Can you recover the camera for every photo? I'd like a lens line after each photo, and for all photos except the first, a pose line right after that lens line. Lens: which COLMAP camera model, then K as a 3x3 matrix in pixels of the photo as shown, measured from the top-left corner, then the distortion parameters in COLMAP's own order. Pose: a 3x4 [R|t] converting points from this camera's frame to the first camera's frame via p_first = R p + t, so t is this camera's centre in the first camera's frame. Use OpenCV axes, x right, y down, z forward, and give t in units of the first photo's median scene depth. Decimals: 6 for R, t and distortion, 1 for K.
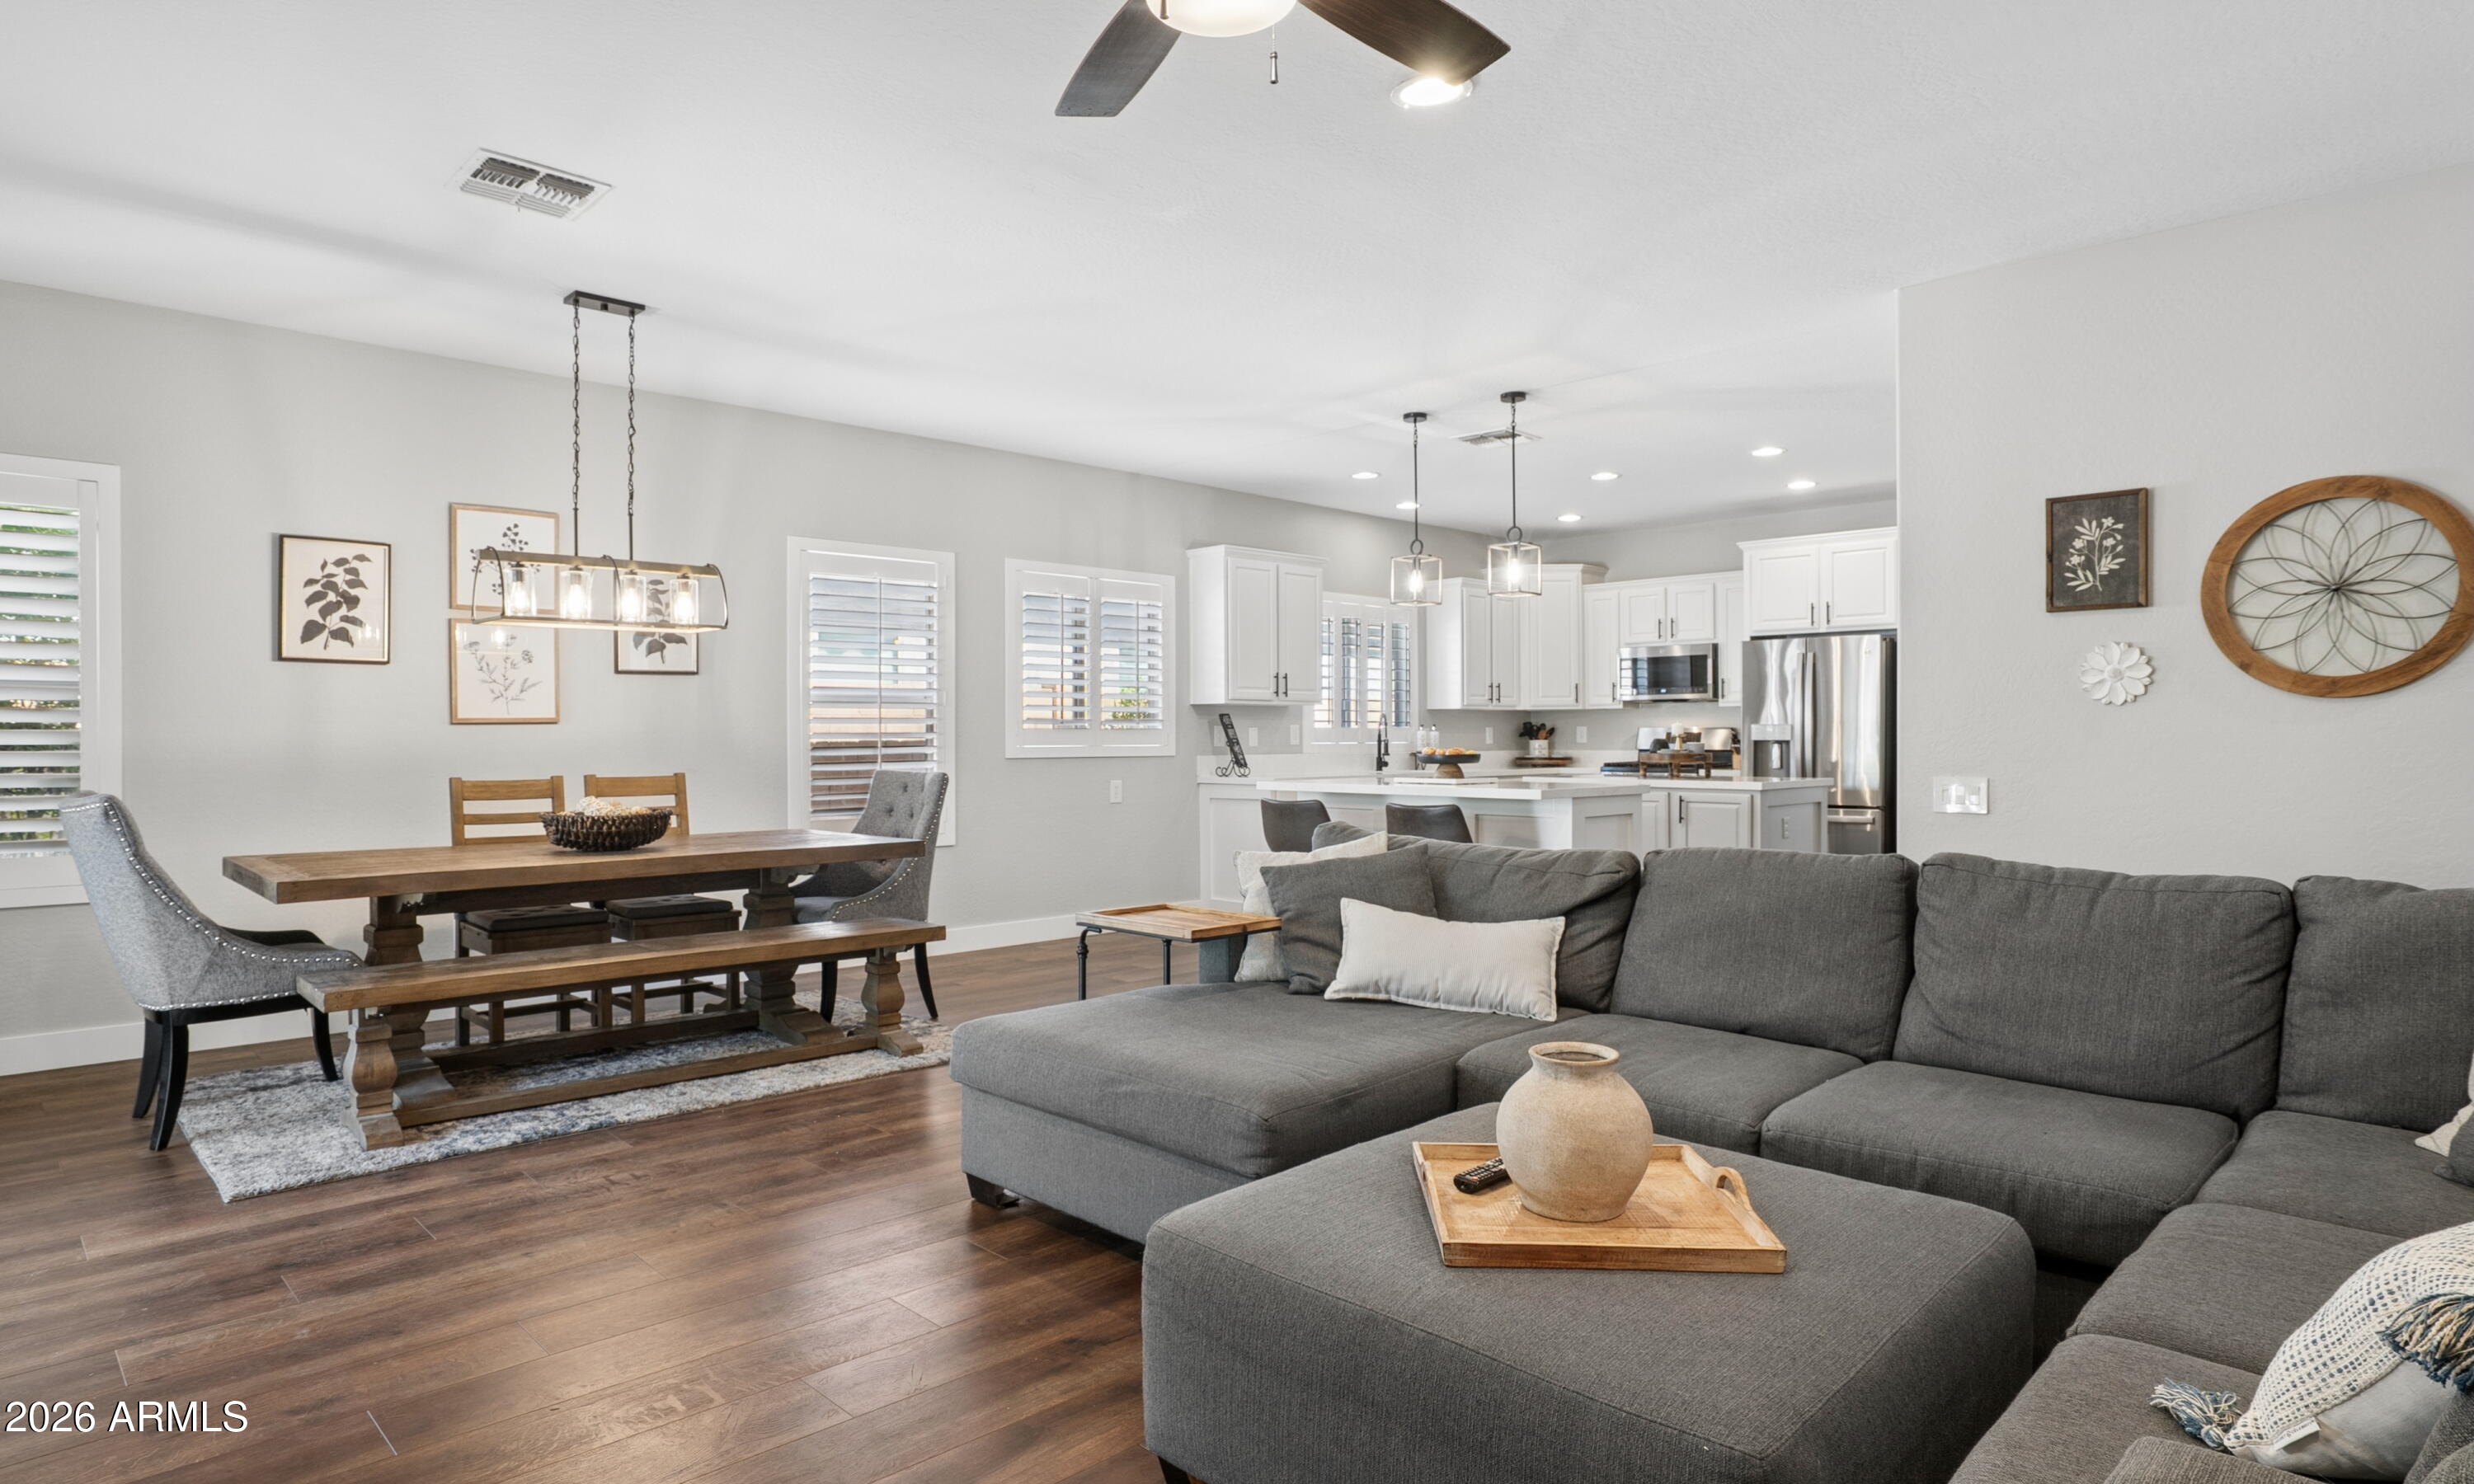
lens RADIAL K [[1376.6, 0, 1194.5], [0, 1376.6, 757.2], [0, 0, 1]] dist [-0.027321, 0.022954]
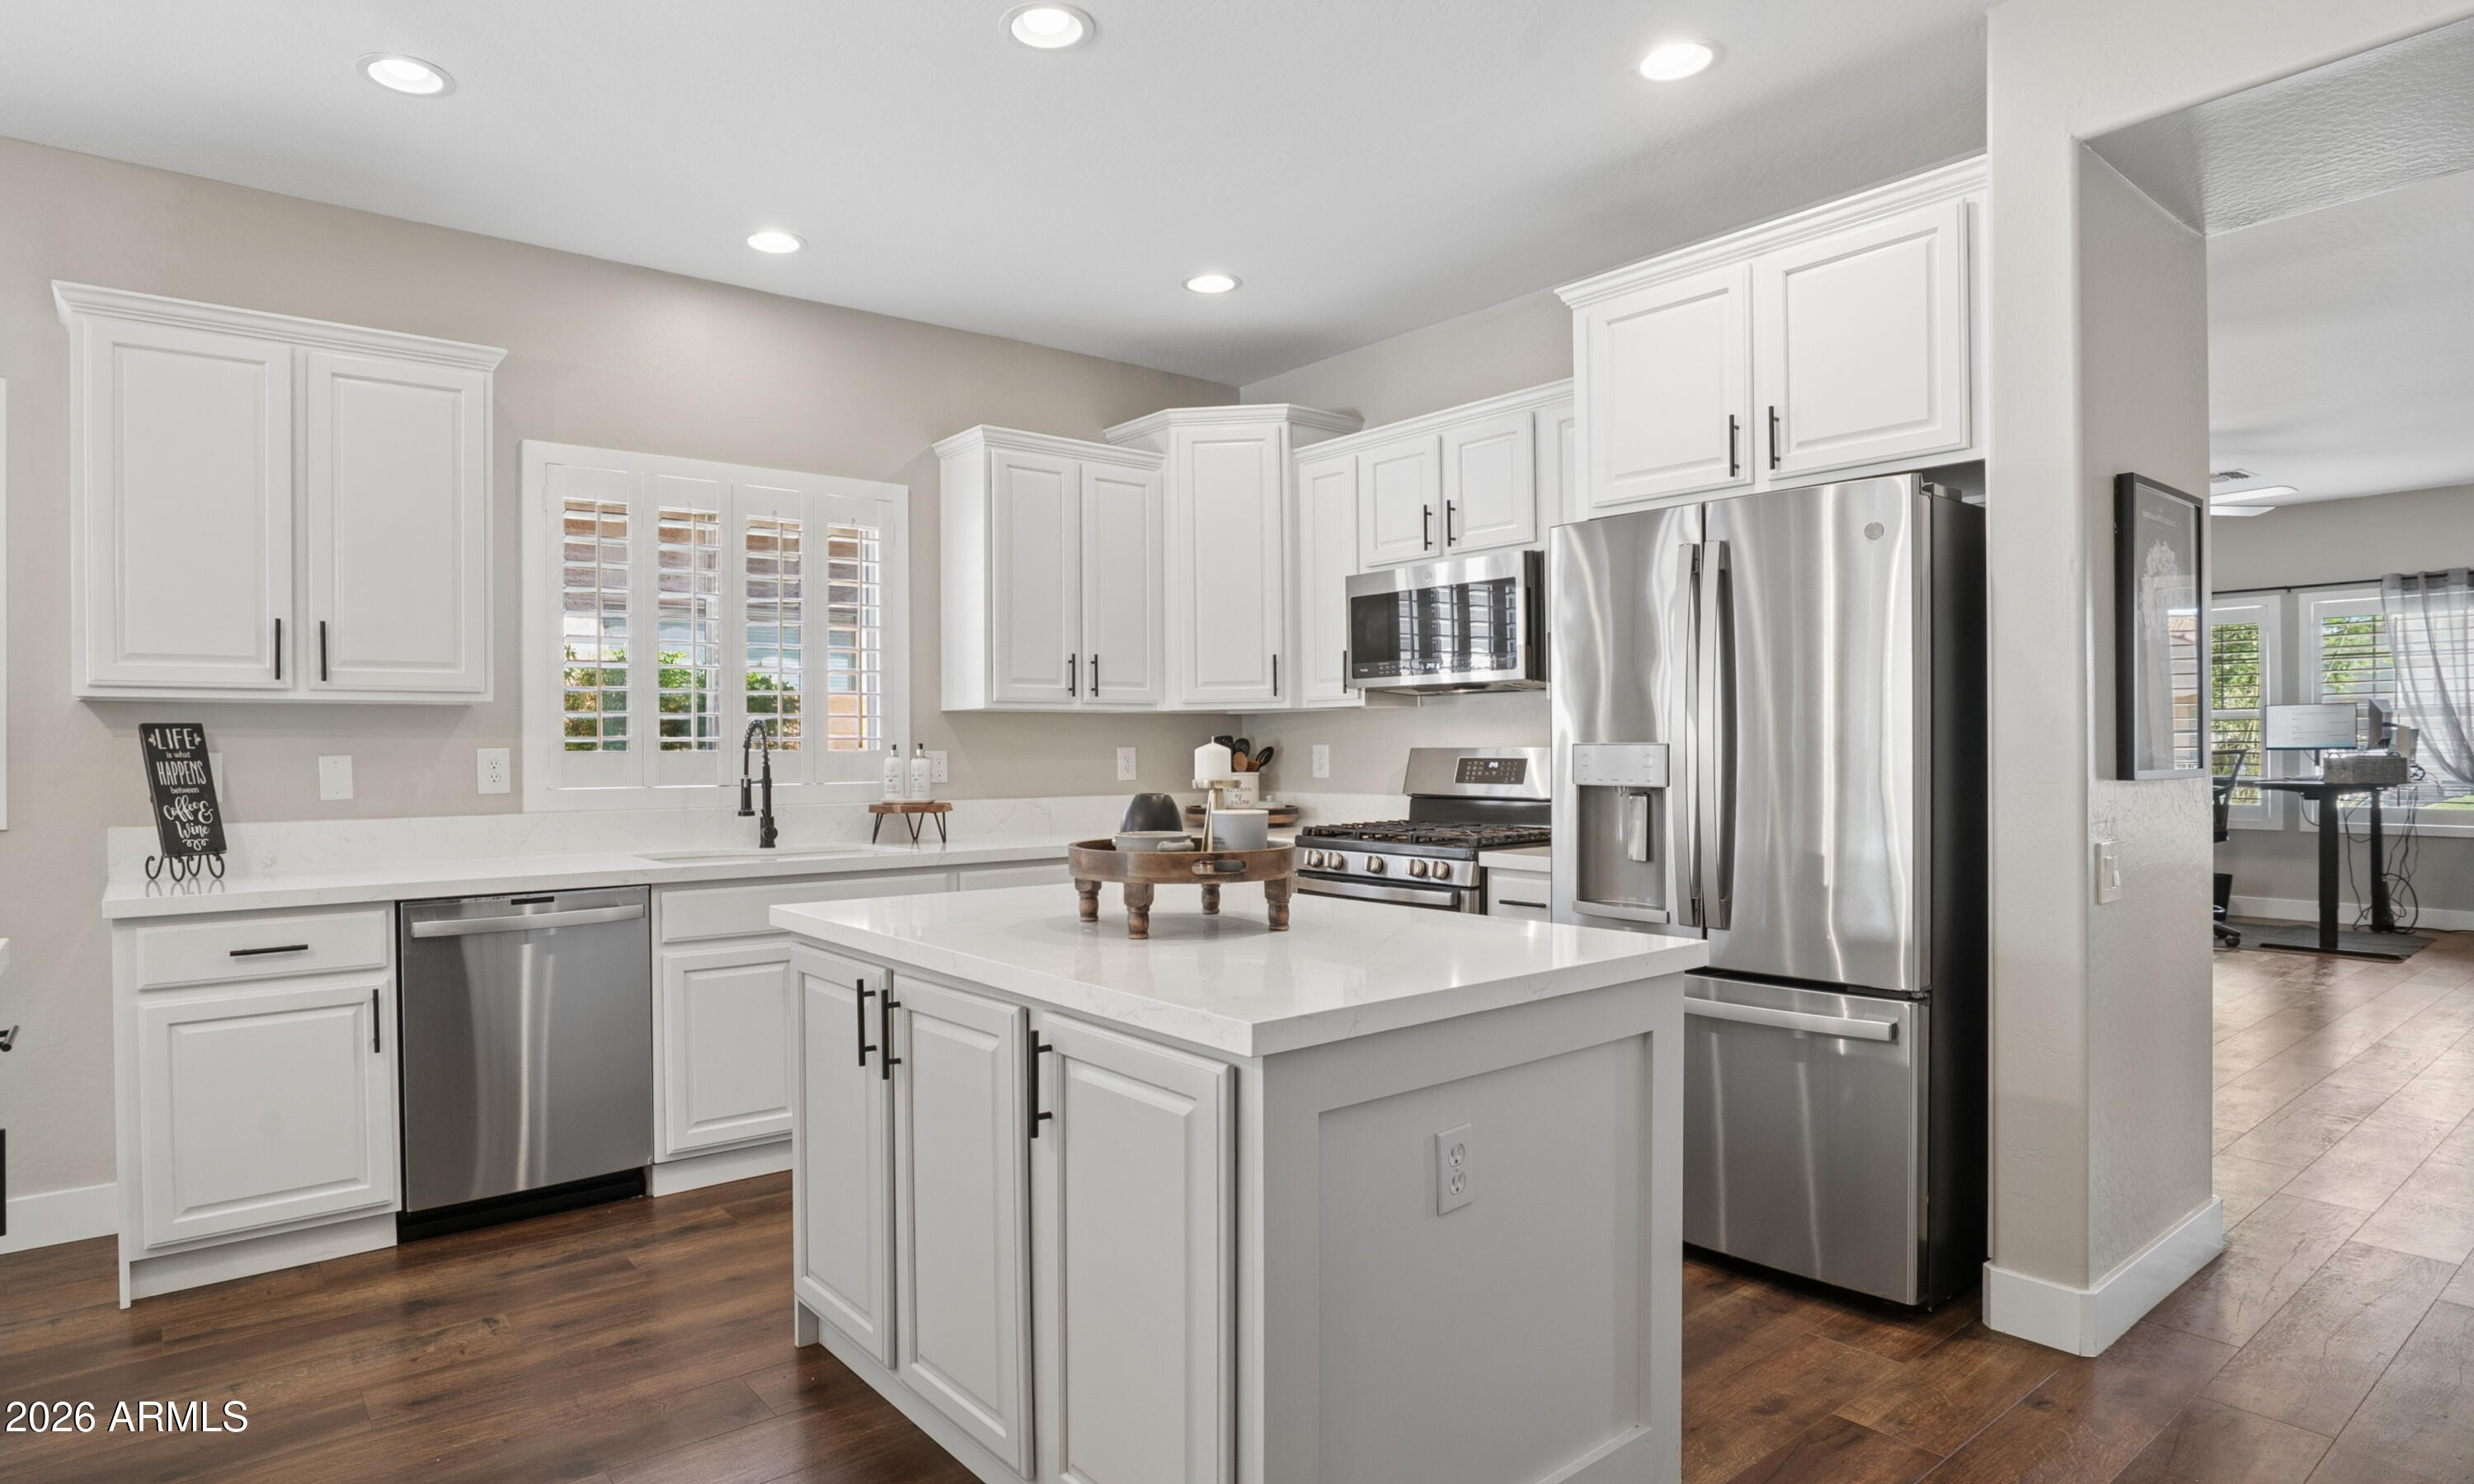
lens RADIAL K [[1337.6, 0, 1140.1], [0, 1337.6, 741.9], [0, 0, 1]] dist [-0.037213, 0.016716]
pose [[0.992883, -0.003318, -0.119048, 0.663120], [0.001389, 0.999866, -0.016288, -0.037255], [0.119086, 0.016006, 0.992755, 1.241501]]
